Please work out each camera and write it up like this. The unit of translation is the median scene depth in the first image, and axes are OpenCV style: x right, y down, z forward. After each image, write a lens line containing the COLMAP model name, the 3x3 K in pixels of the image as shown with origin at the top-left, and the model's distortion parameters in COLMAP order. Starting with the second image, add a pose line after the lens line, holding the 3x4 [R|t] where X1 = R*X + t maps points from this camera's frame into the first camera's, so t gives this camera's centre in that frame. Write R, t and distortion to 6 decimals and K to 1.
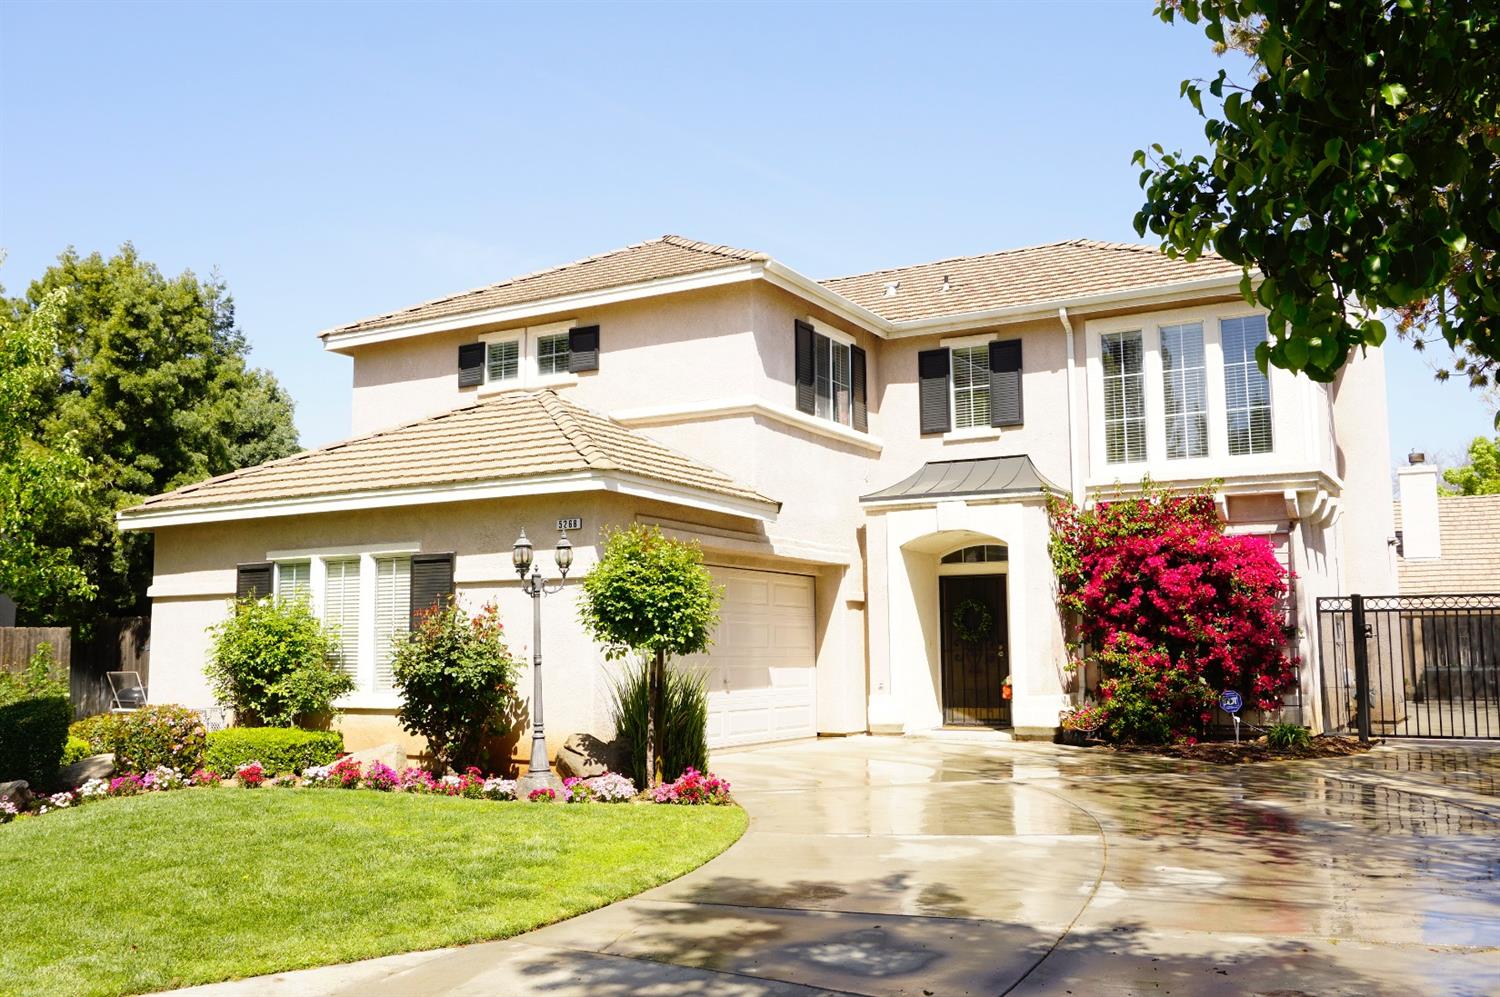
lens RADIAL K [[1360.3, 0, 750.0], [0, 1360.3, 498.5], [0, 0, 1]] dist [-0.010332, 0.000949]
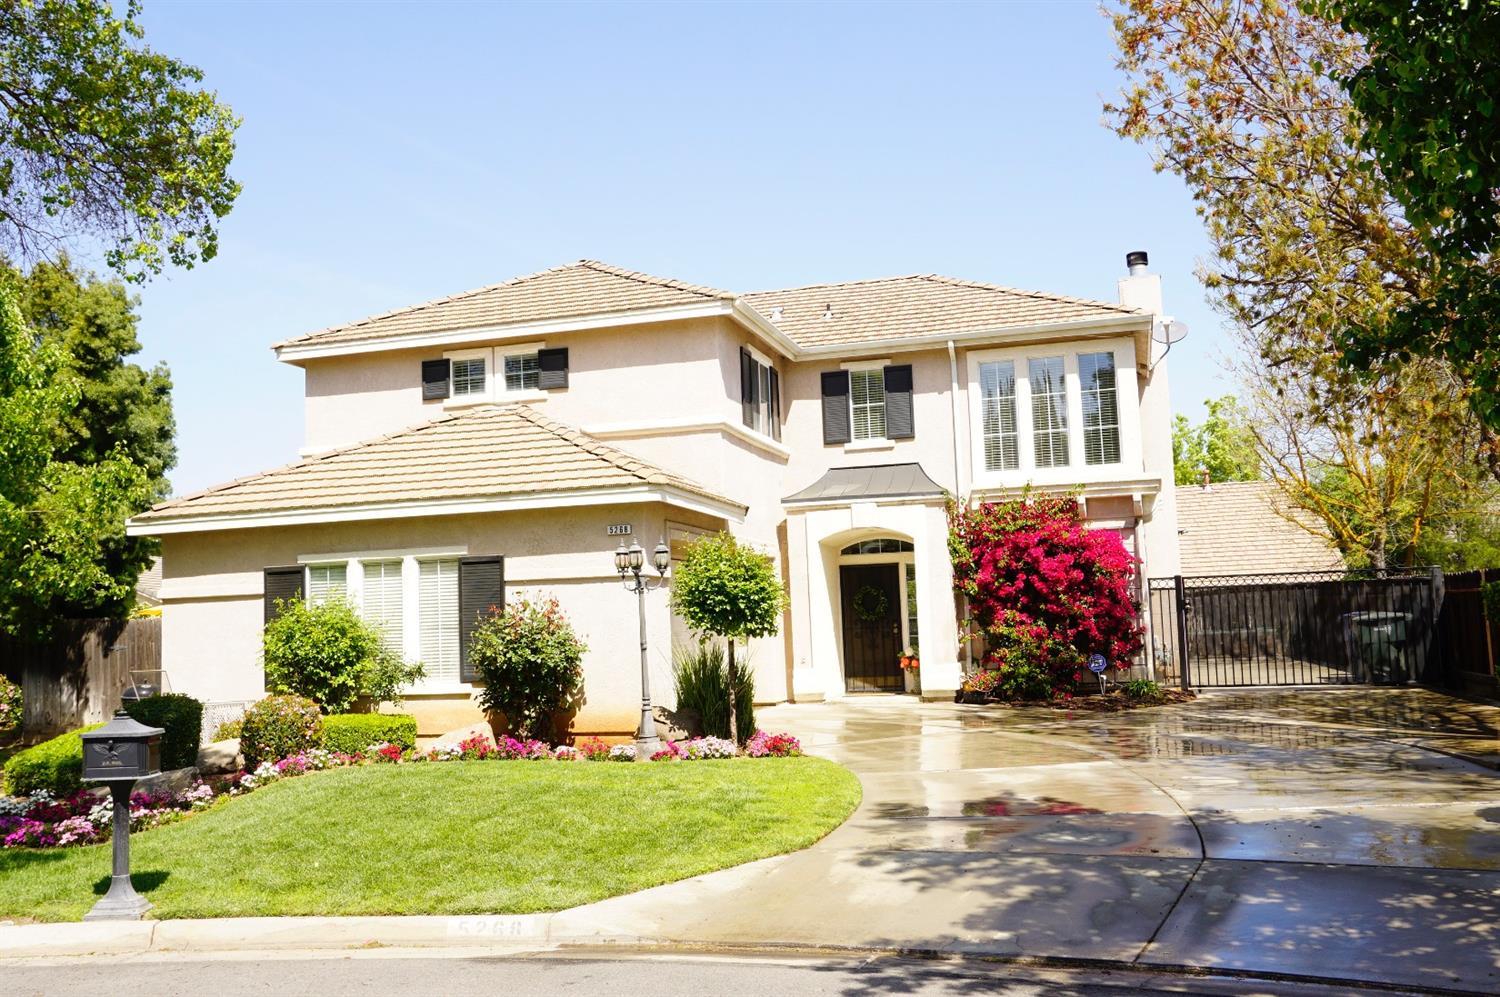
lens RADIAL K [[1360.3, 0, 750.0], [0, 1360.3, 498.5], [0, 0, 1]] dist [-0.010332, 0.000949]
pose [[0.971261, -0.004931, 0.237965, -0.237770], [0.001660, 0.999901, 0.013943, -0.018977], [-0.238011, -0.013147, 0.971174, -0.128731]]
